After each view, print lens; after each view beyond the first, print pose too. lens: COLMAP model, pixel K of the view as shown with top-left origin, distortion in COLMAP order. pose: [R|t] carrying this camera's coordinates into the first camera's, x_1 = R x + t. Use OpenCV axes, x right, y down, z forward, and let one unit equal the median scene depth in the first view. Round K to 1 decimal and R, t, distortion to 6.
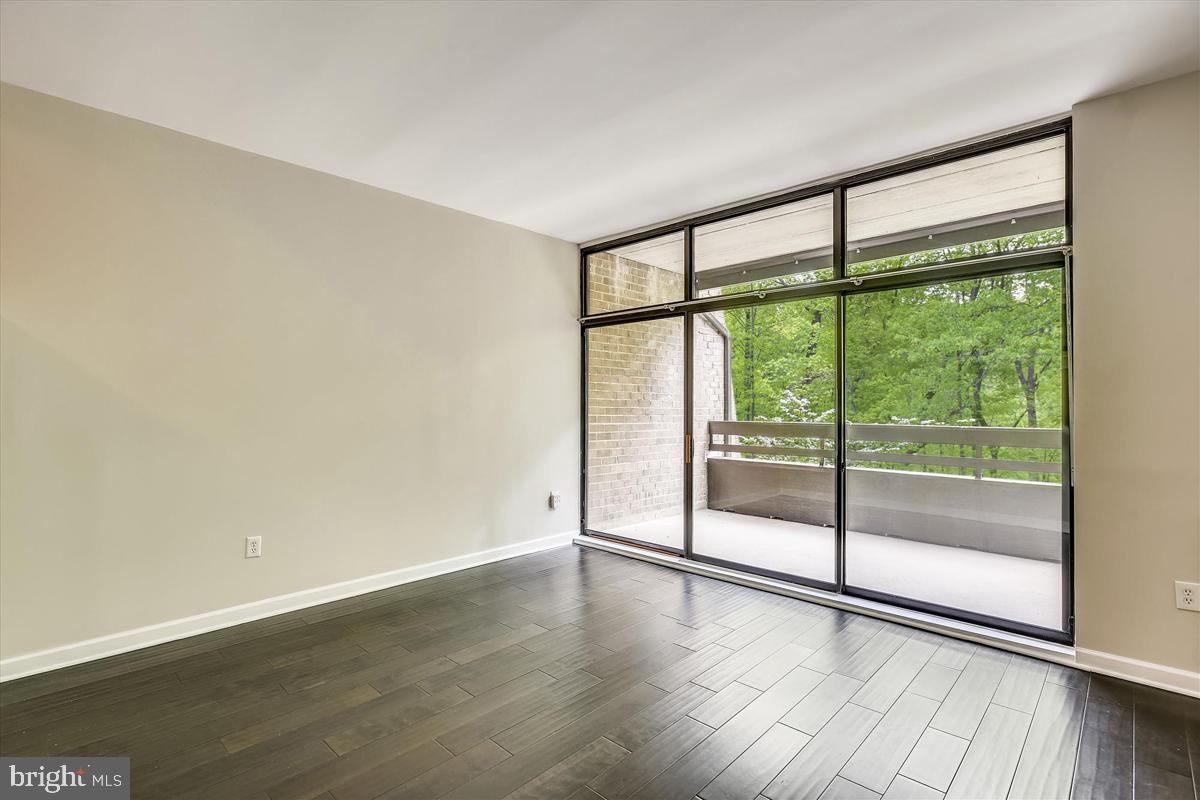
lens RADIAL K [[566.9, 0, 608.8], [0, 566.9, 404.2], [0, 0, 1]] dist [-0.010487, 0.000845]
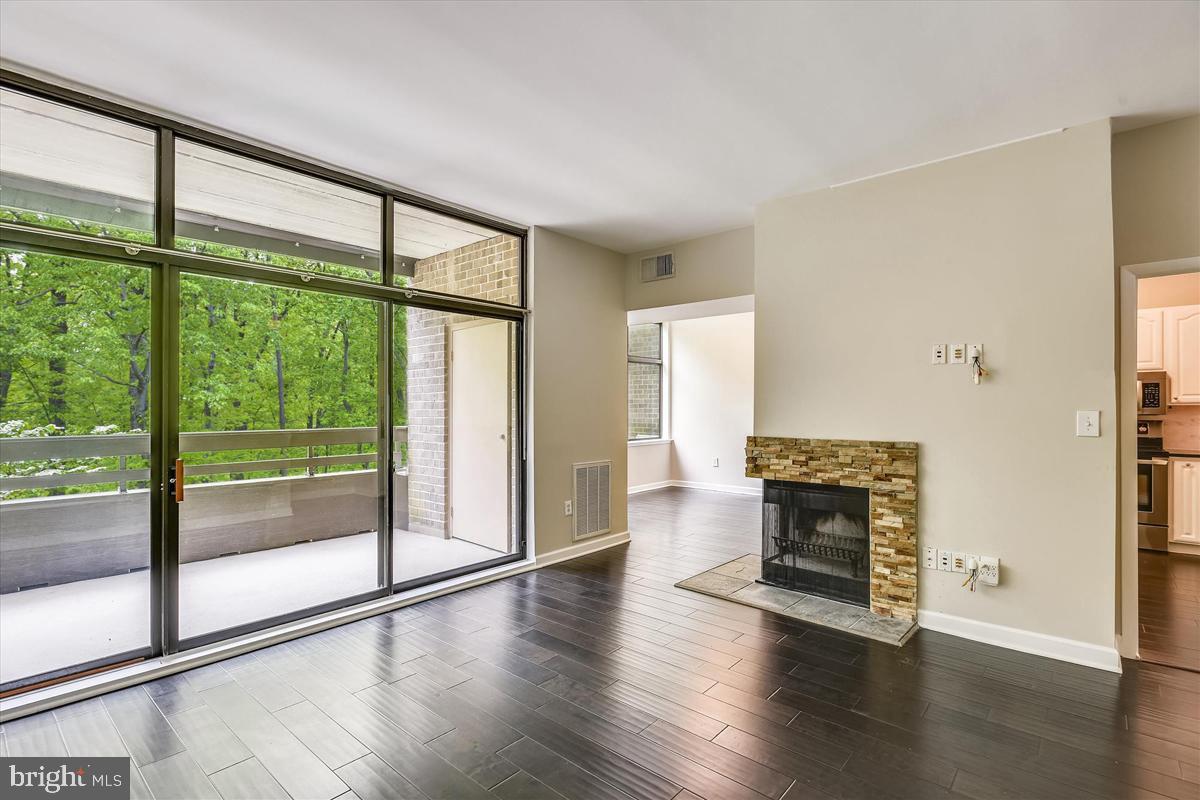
lens RADIAL K [[566.9, 0, 606.3], [0, 566.9, 399.1], [0, 0, 1]] dist [-0.010487, 0.000845]
pose [[-0.051340, 0.013615, 0.998588, -0.521774], [0.001604, 0.999907, -0.013551, -0.002136], [-0.998680, 0.000906, -0.051357, 0.550190]]
